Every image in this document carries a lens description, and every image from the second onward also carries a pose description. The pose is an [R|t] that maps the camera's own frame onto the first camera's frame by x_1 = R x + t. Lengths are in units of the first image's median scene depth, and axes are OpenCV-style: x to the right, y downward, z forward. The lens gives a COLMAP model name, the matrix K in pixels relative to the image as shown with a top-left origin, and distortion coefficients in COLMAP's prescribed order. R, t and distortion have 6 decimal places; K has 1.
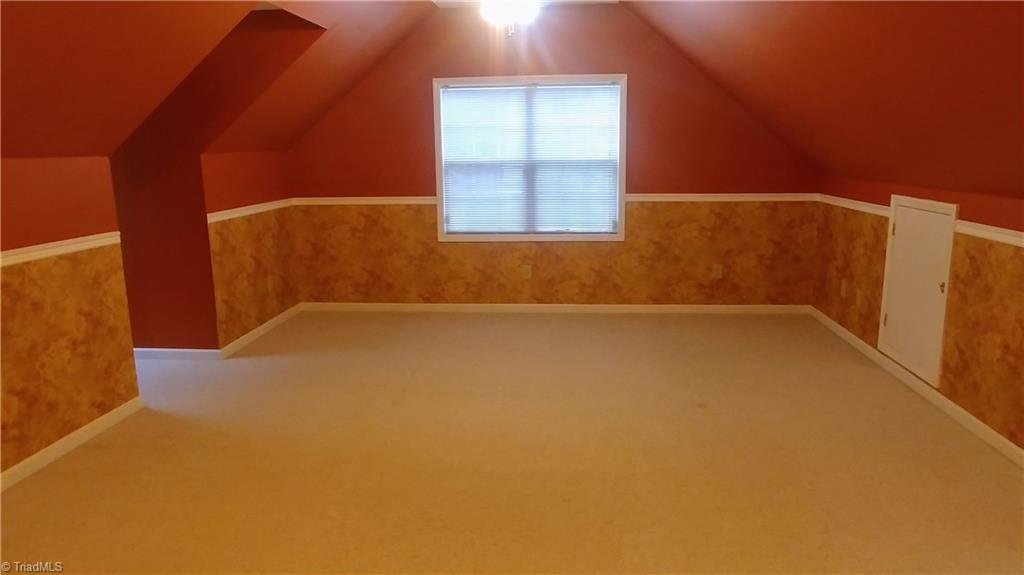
lens RADIAL K [[706.7, 0, 512.3], [0, 706.7, 286.3], [0, 0, 1]] dist [-0.034524, 0.021644]
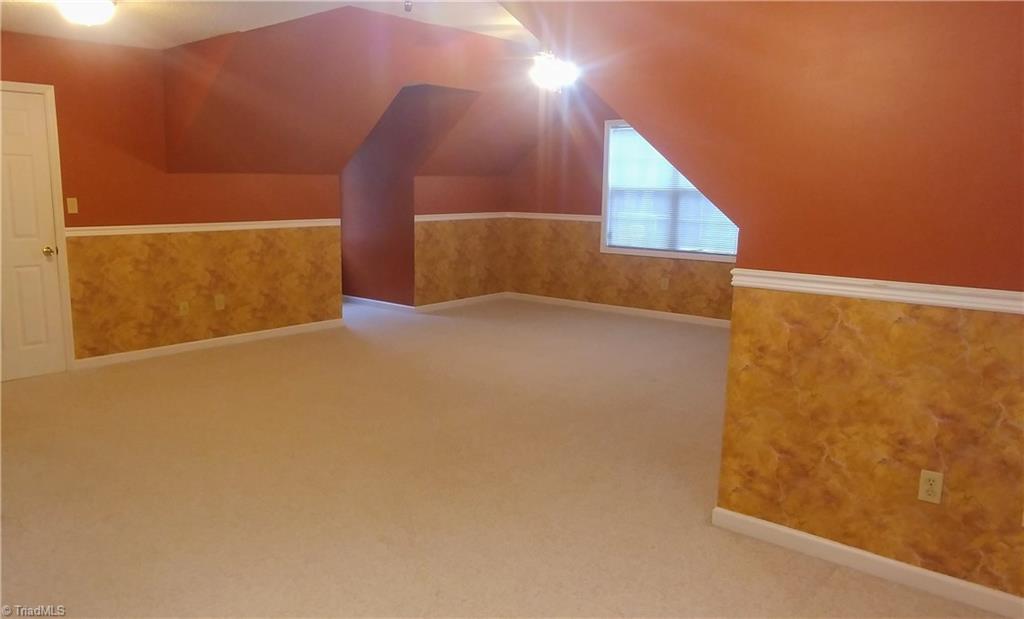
lens RADIAL K [[785.5, 0, 510.8], [0, 785.5, 310.3], [0, 0, 1]] dist [-0.001198, -0.000211]
pose [[0.815583, 0.112965, -0.567506, 0.557005], [-0.131131, 0.991325, 0.008876, 0.044672], [0.563586, 0.067179, 0.823321, -0.205258]]
